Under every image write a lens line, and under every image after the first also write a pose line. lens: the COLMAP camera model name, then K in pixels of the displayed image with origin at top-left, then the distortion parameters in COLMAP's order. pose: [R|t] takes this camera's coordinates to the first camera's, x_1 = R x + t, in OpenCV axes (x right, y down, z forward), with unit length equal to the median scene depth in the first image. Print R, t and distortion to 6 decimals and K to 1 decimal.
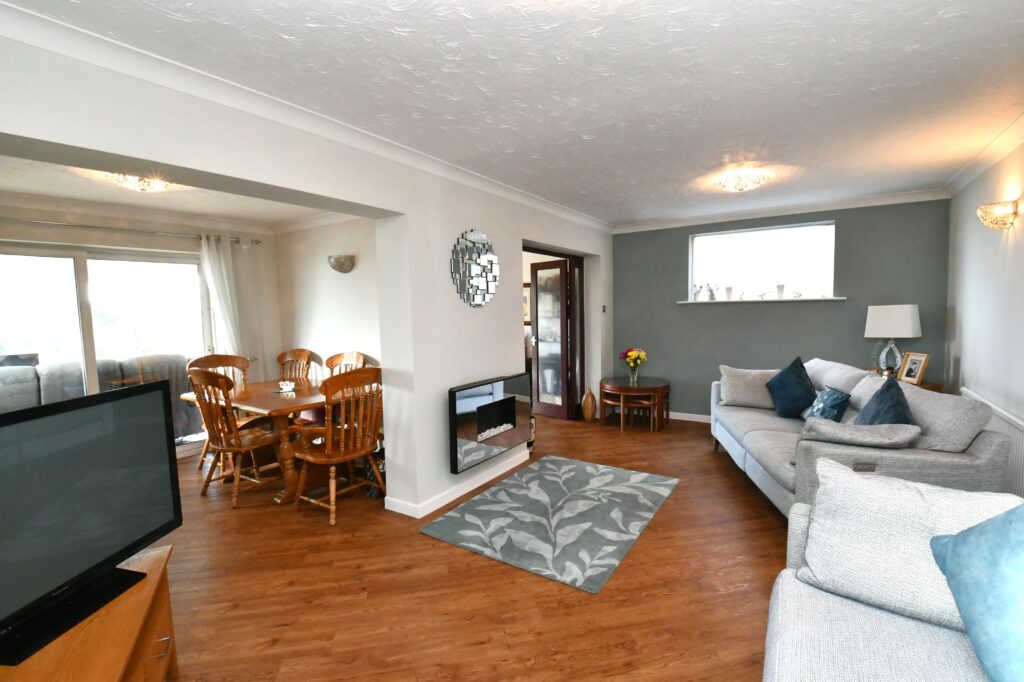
lens RADIAL K [[450.8, 0, 516.3], [0, 450.8, 340.4], [0, 0, 1]] dist [-0.009678, -0.008677]
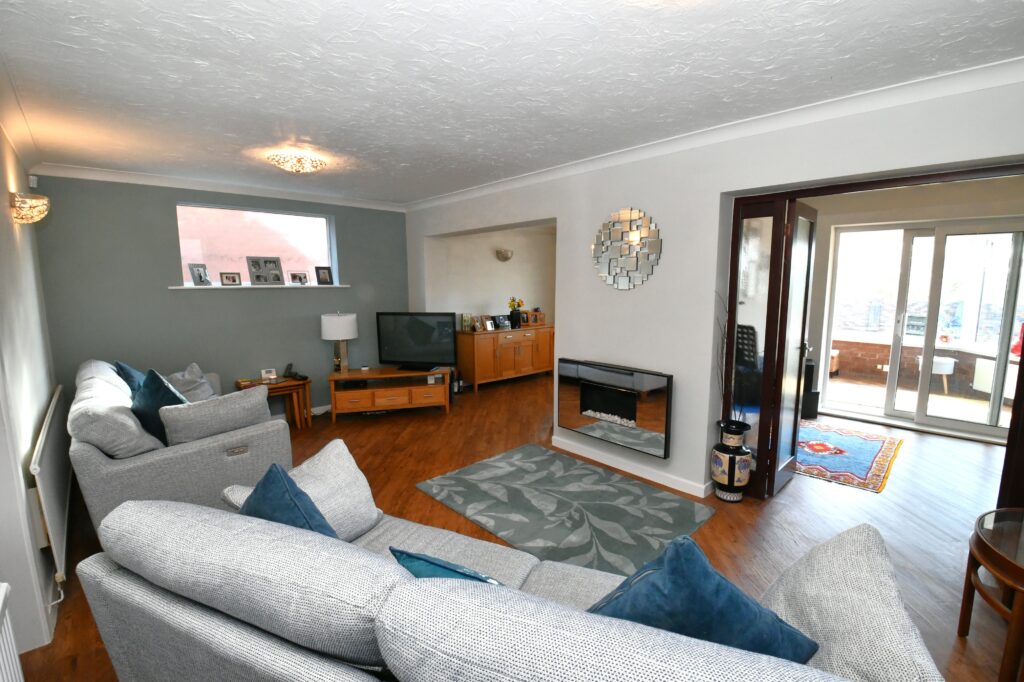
lens RADIAL K [[450.8, 0, 510.9], [0, 450.8, 350.5], [0, 0, 1]] dist [-0.009678, -0.008677]
pose [[-0.253744, 0.164042, -0.953260, 0.985358], [-0.053128, 0.981663, 0.183072, -0.113935], [0.965811, 0.097098, -0.240376, 1.101813]]
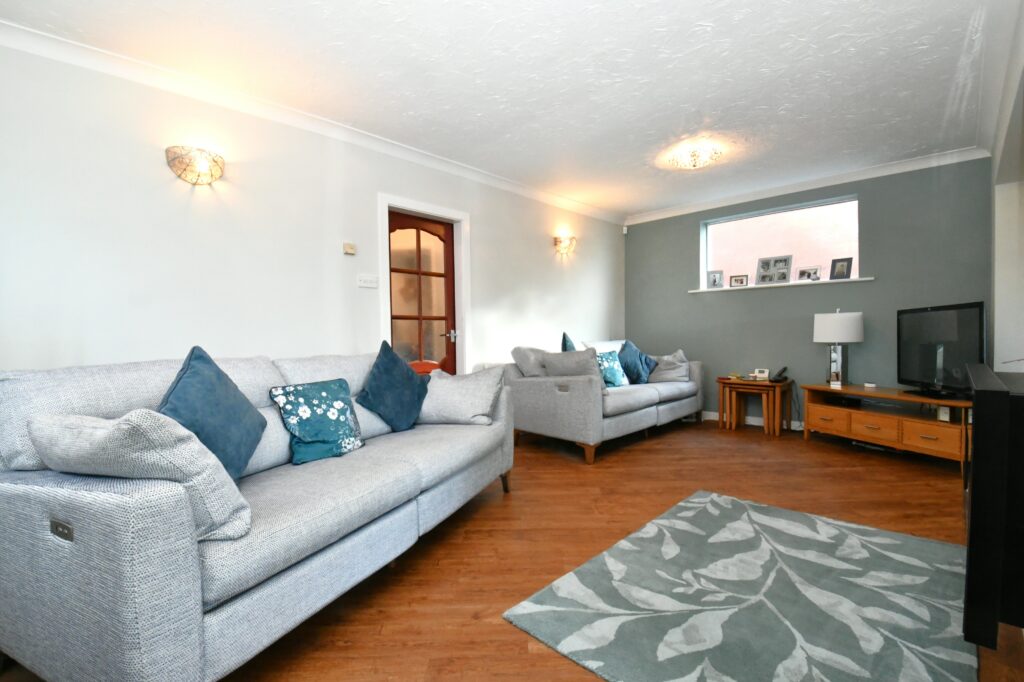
lens RADIAL K [[450.8, 0, 515.8], [0, 450.8, 343.3], [0, 0, 1]] dist [-0.009678, -0.008677]
pose [[-0.979910, 0.027797, 0.197494, 0.286386], [0.045523, 0.995273, 0.085788, 0.013811], [-0.194176, 0.093055, -0.976543, 1.555057]]
